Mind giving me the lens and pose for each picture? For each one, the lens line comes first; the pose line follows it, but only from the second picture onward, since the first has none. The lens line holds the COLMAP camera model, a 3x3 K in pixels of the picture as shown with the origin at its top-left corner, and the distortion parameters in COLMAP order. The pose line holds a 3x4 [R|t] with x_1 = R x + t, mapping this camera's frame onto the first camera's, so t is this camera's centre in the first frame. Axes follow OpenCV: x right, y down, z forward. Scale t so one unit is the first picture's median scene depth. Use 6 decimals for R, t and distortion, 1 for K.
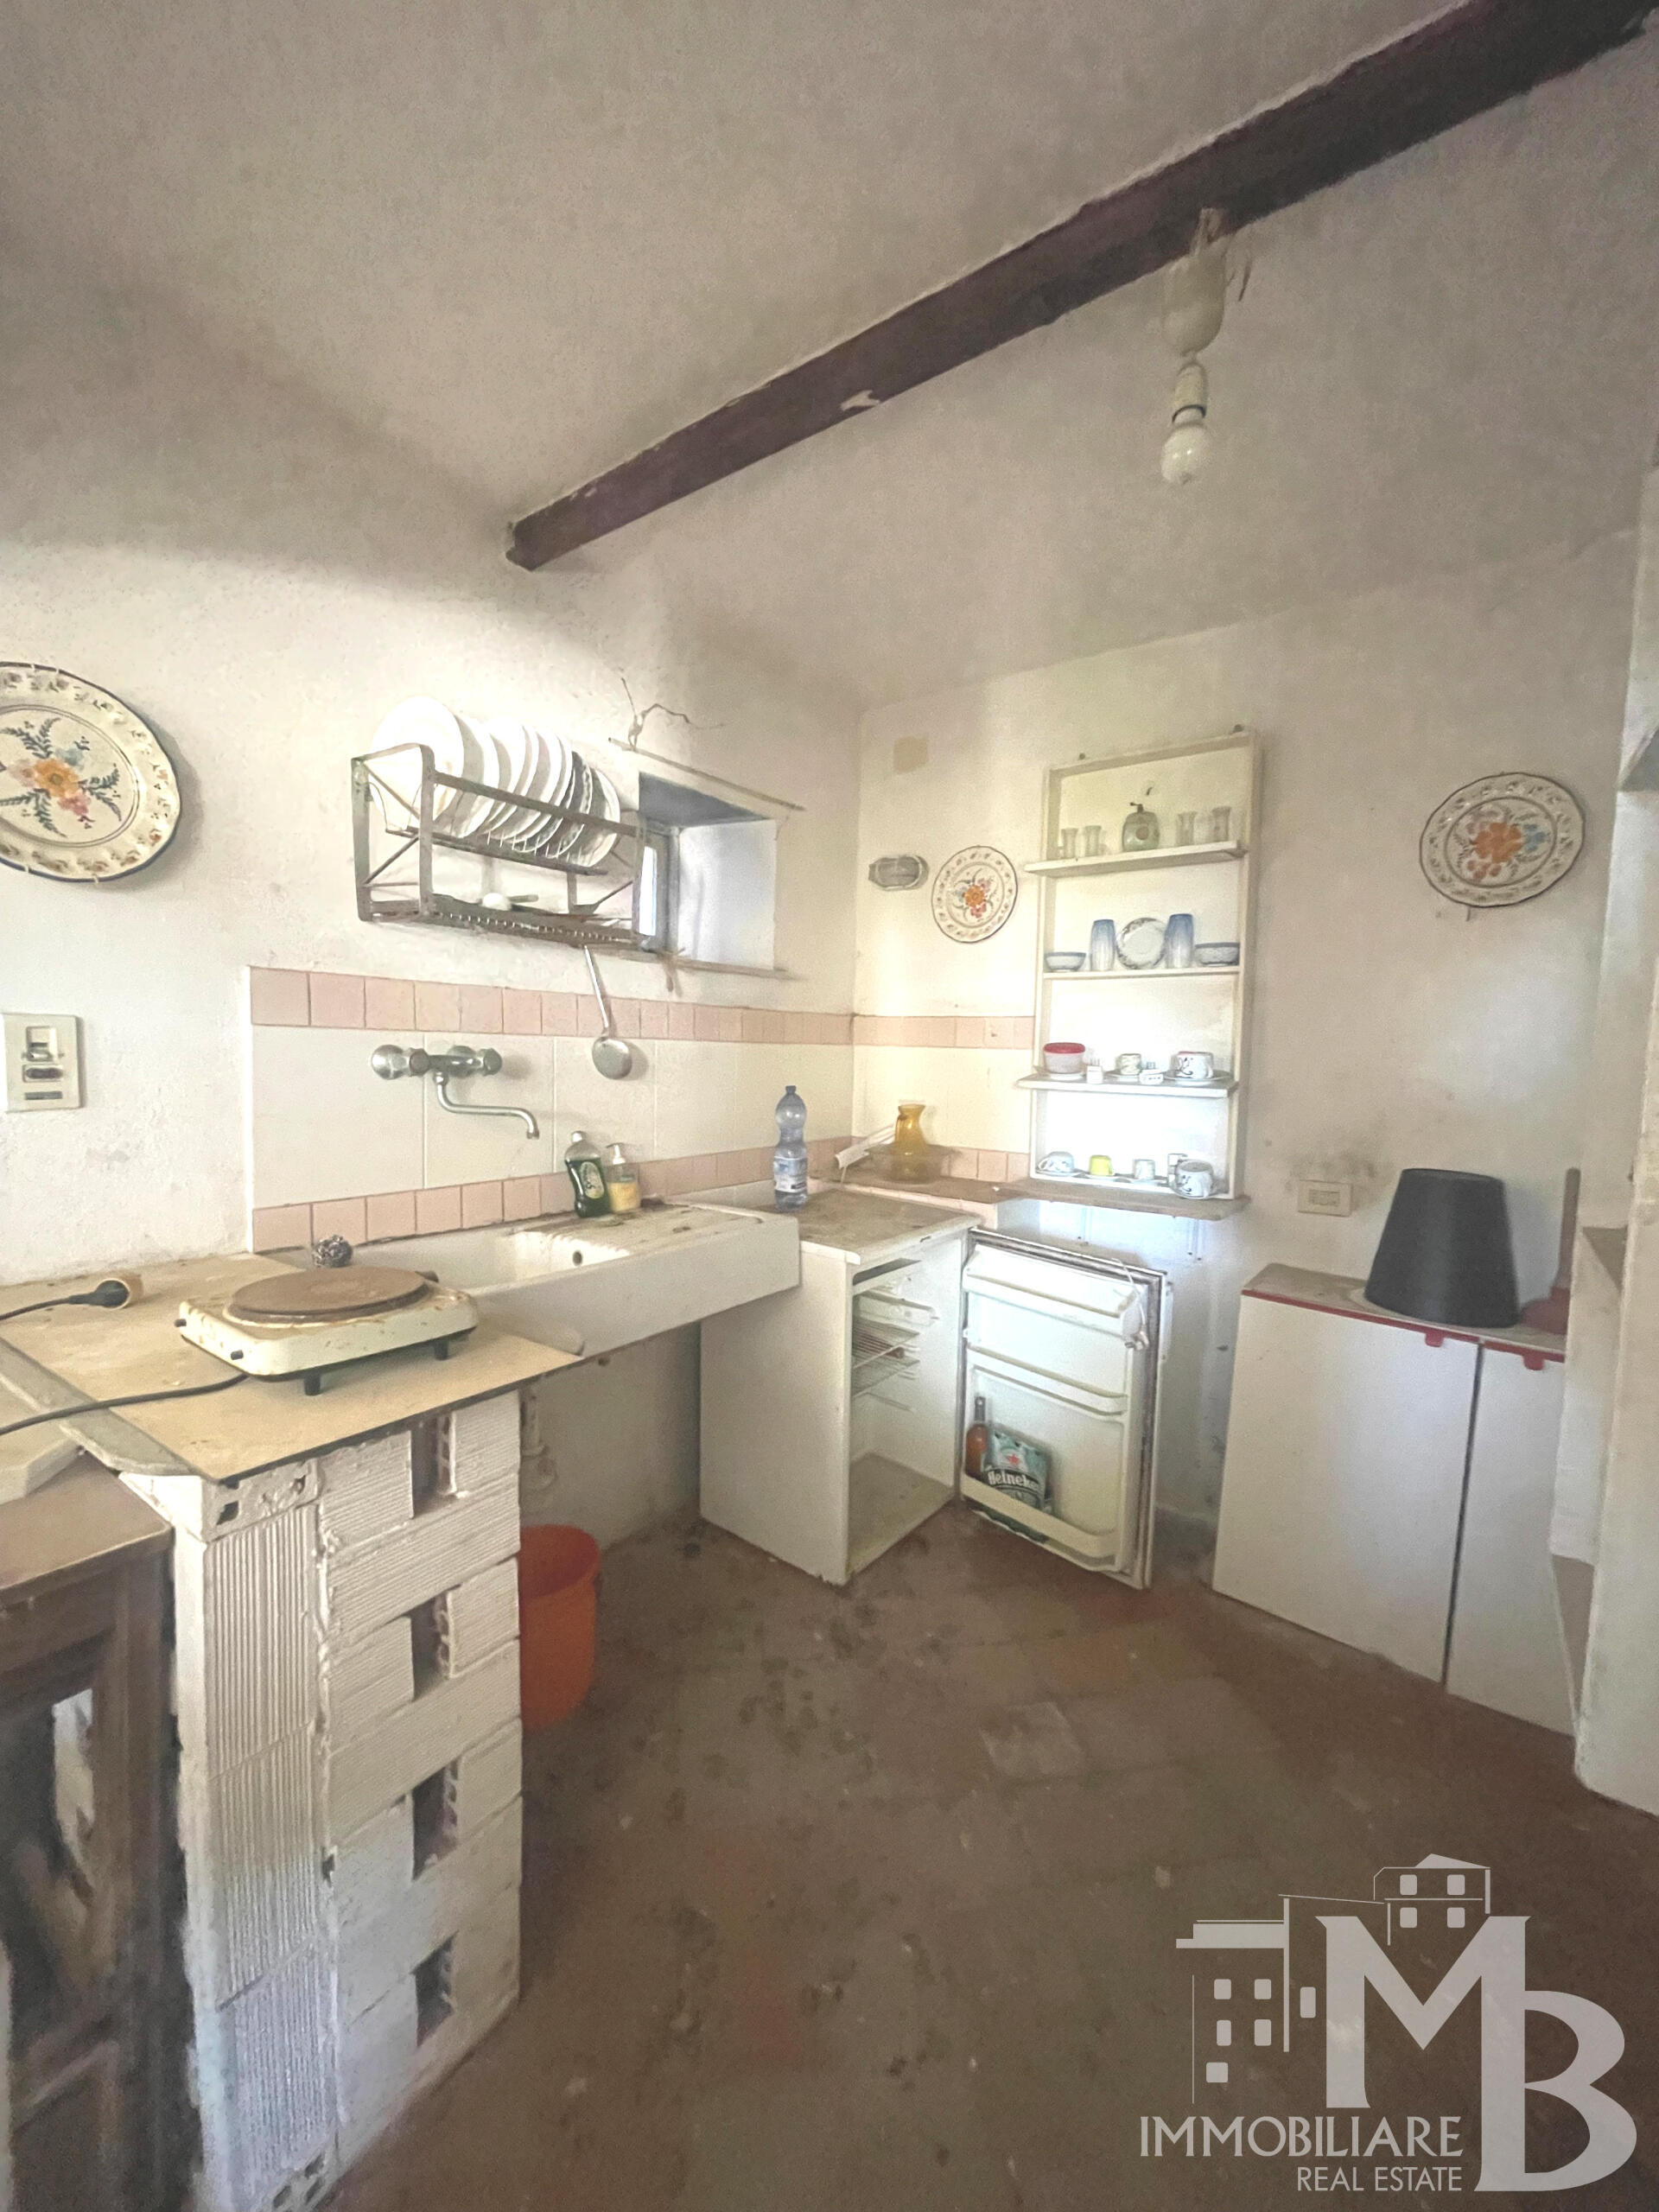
lens RADIAL K [[895.4, 0, 832.0], [0, 895.4, 1102.2], [0, 0, 1]] dist [0.003095, -0.000431]
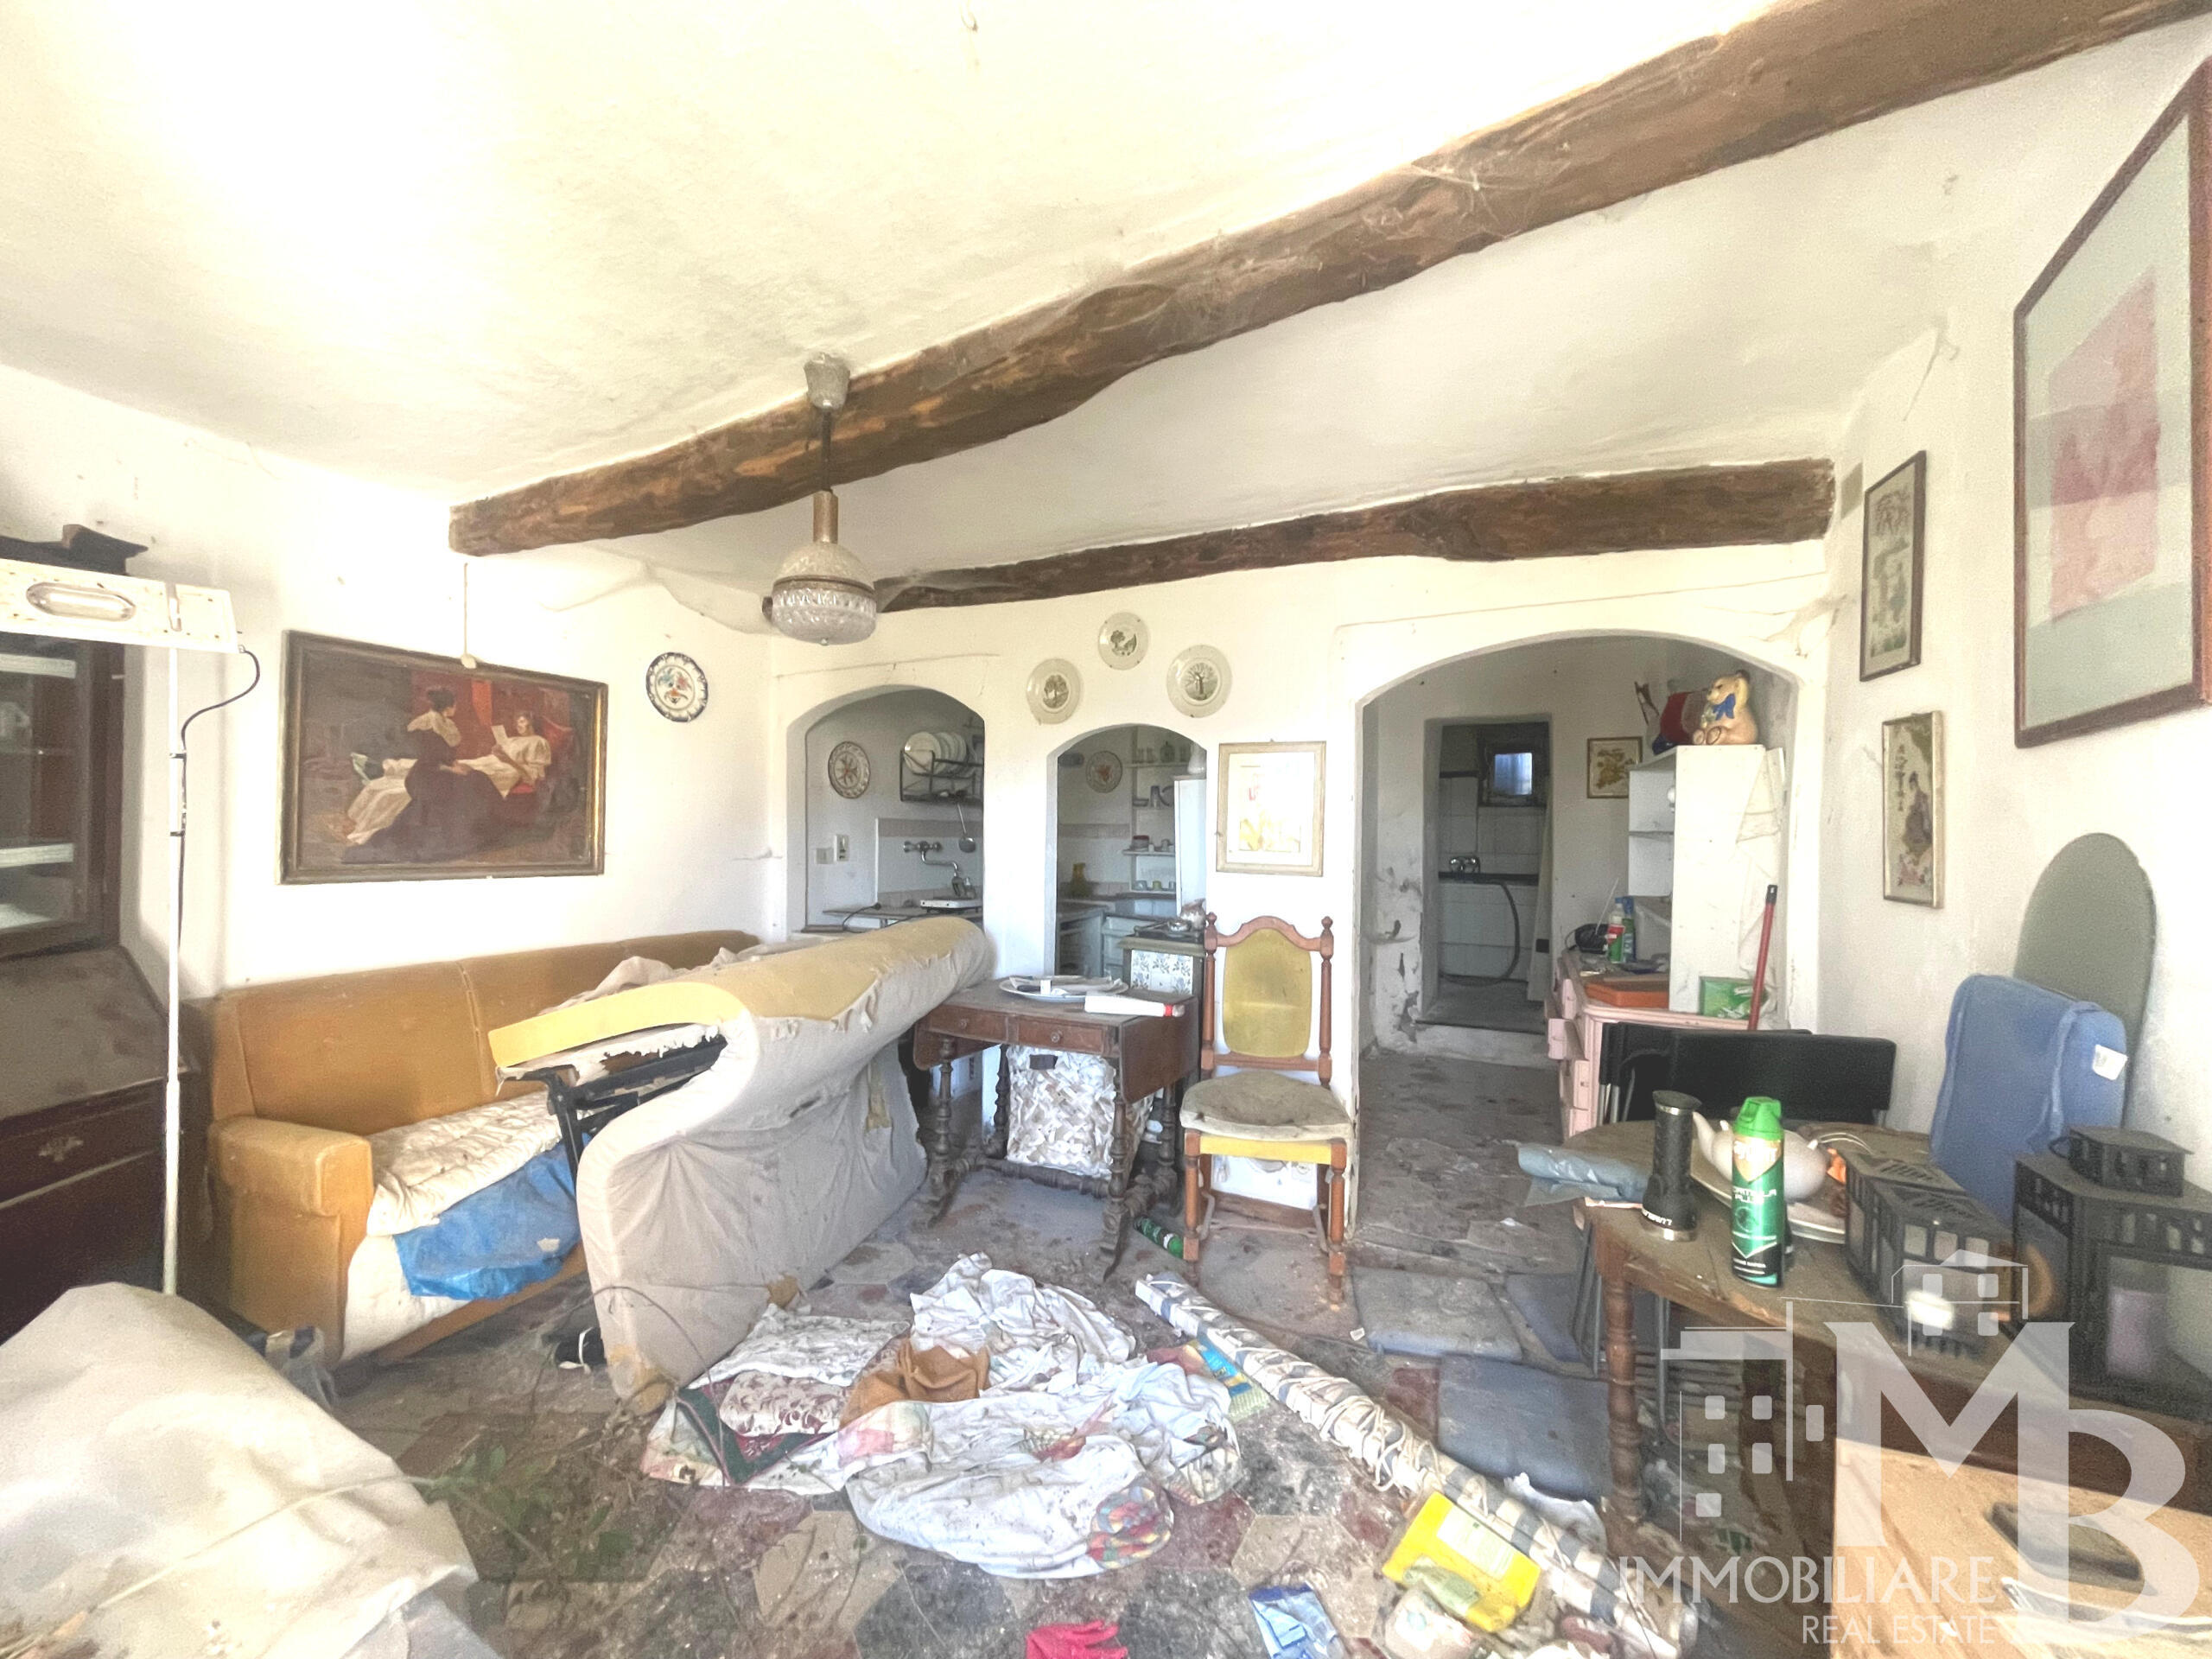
lens RADIAL K [[895.4, 0, 1110.3], [0, 895.4, 823.6], [0, 0, 1]] dist [0.003095, -0.000431]
pose [[0.991325, -0.010601, 0.131002, -0.173577], [0.019718, 0.997456, -0.068498, 0.080993], [-0.129943, 0.070487, 0.989013, -1.716115]]
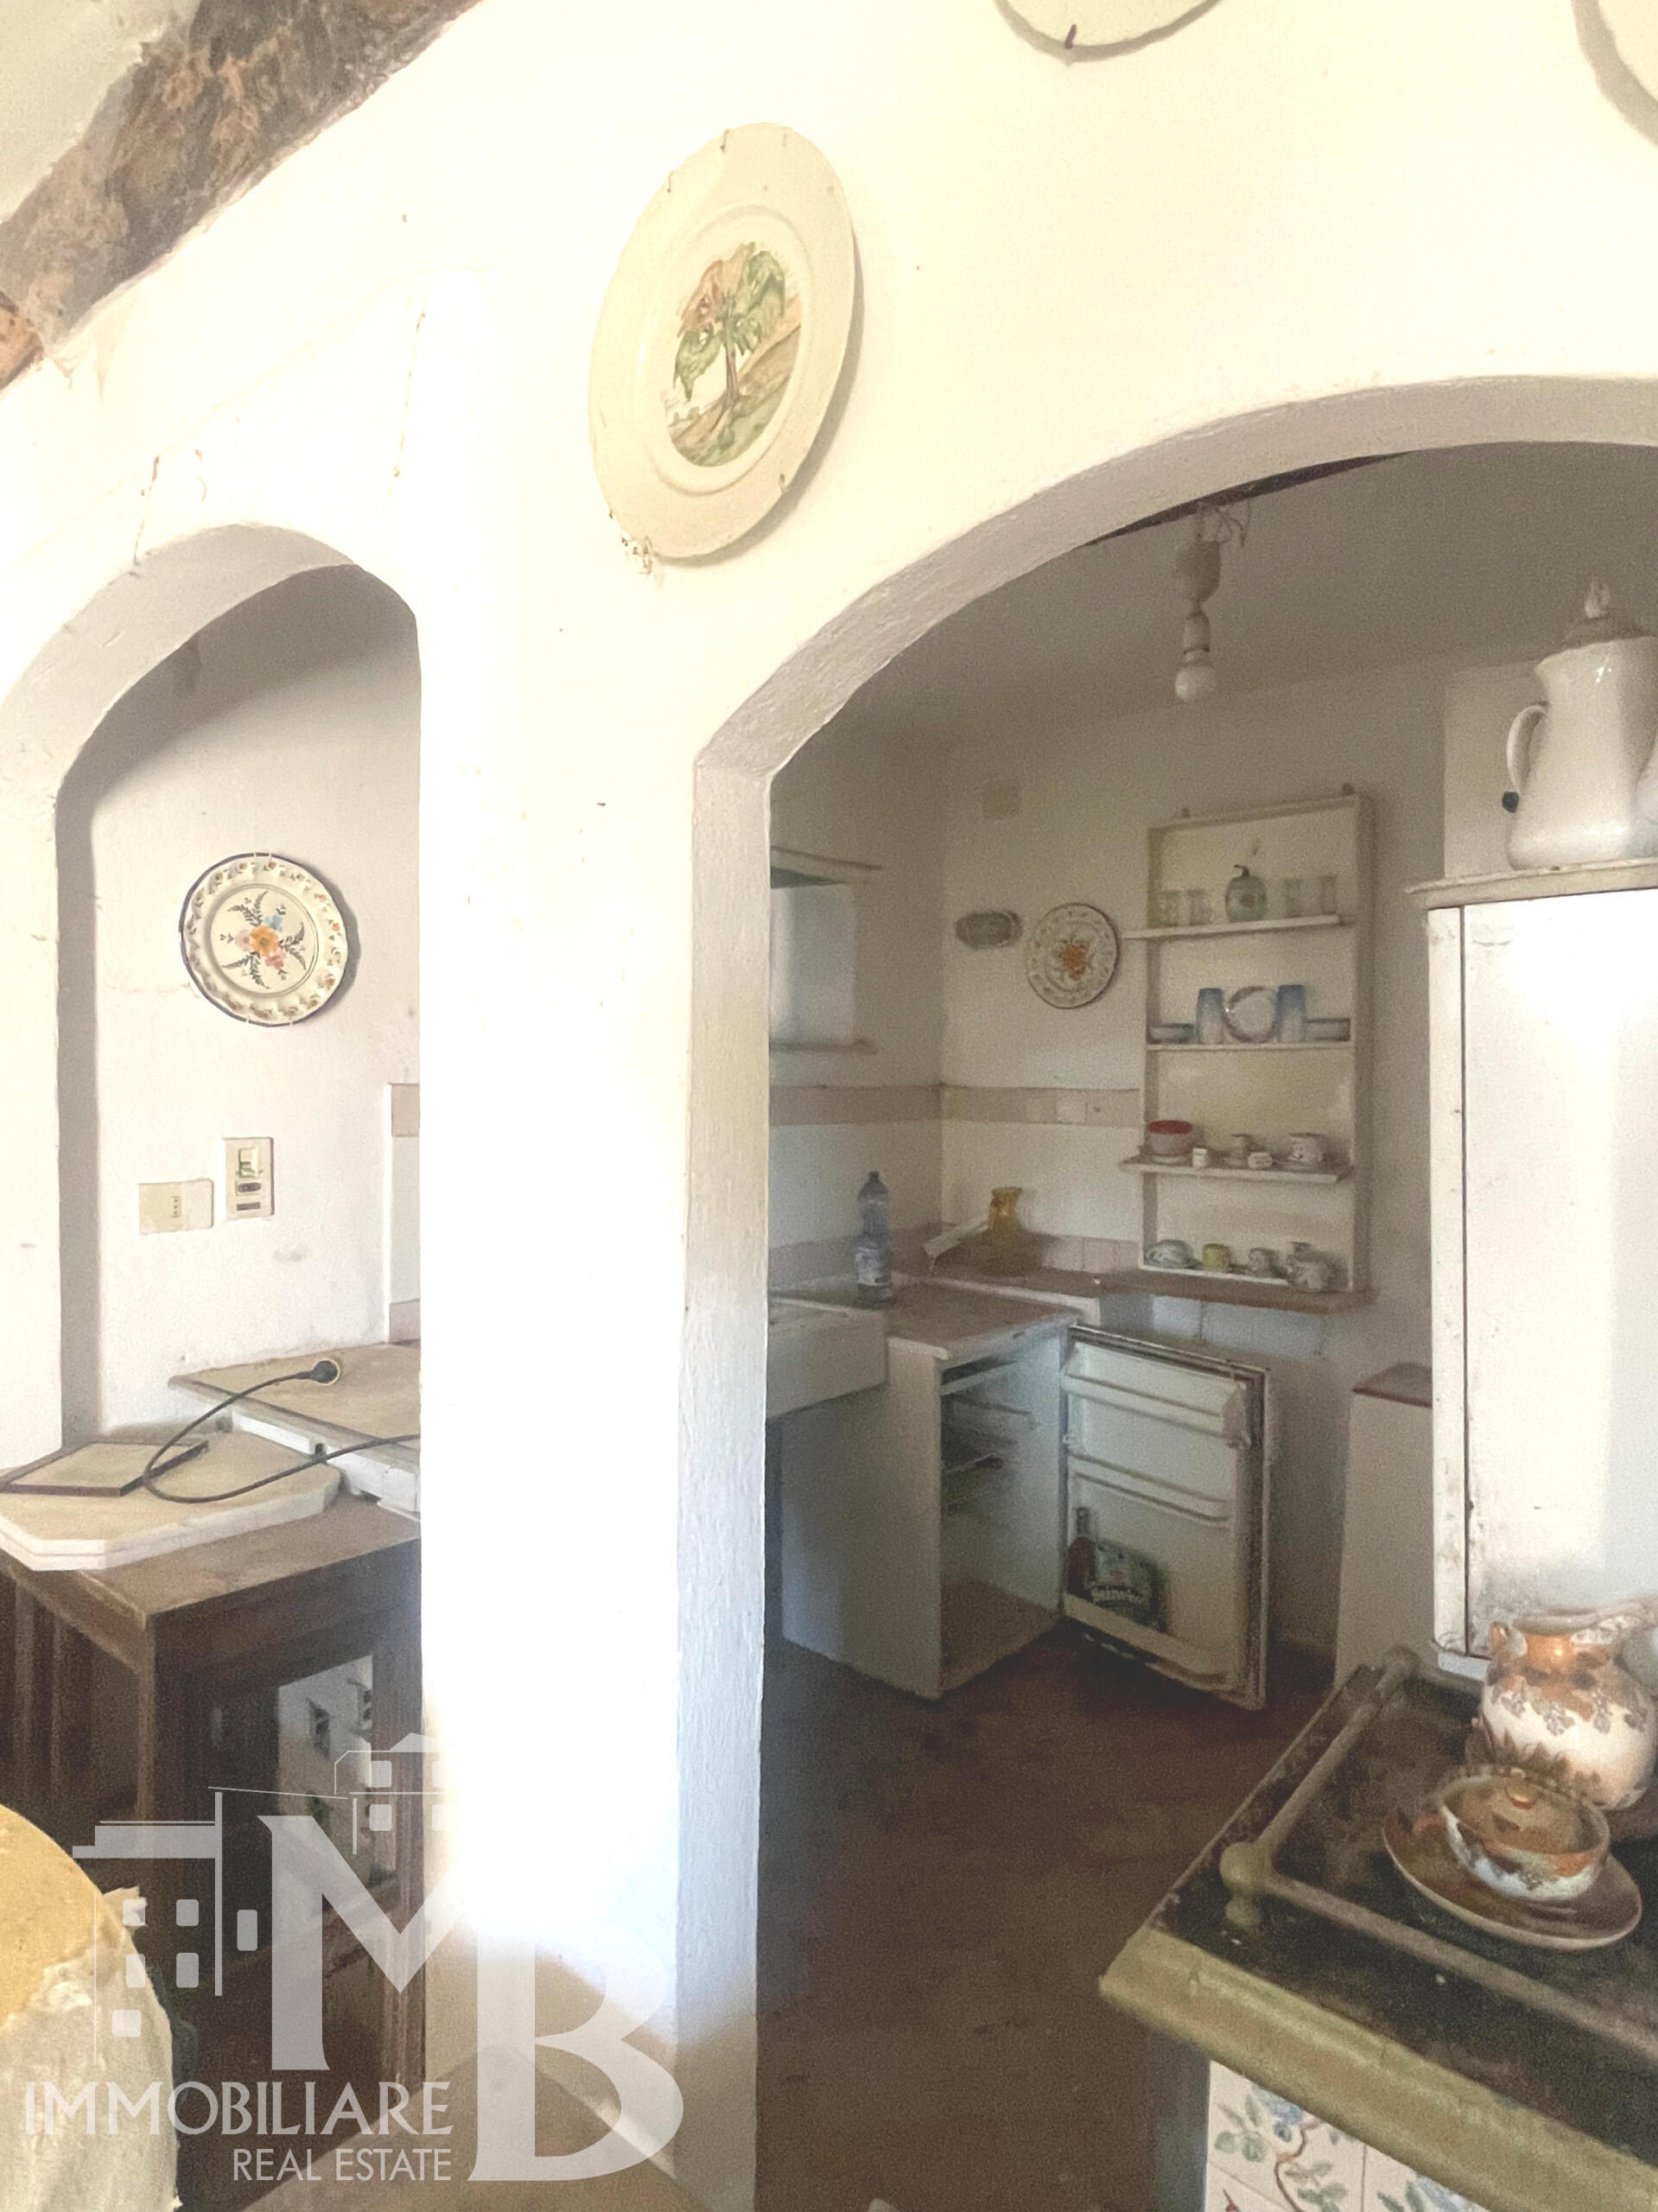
lens RADIAL K [[1288.1, 0, 839.7], [0, 1288.1, 1095.2], [0, 0, 1]] dist [0.006151, 0.013870]
pose [[0.997794, -0.013462, -0.065005, 0.008717], [0.010303, 0.998761, -0.048688, -0.039096], [0.065579, 0.047911, 0.996696, -0.410960]]
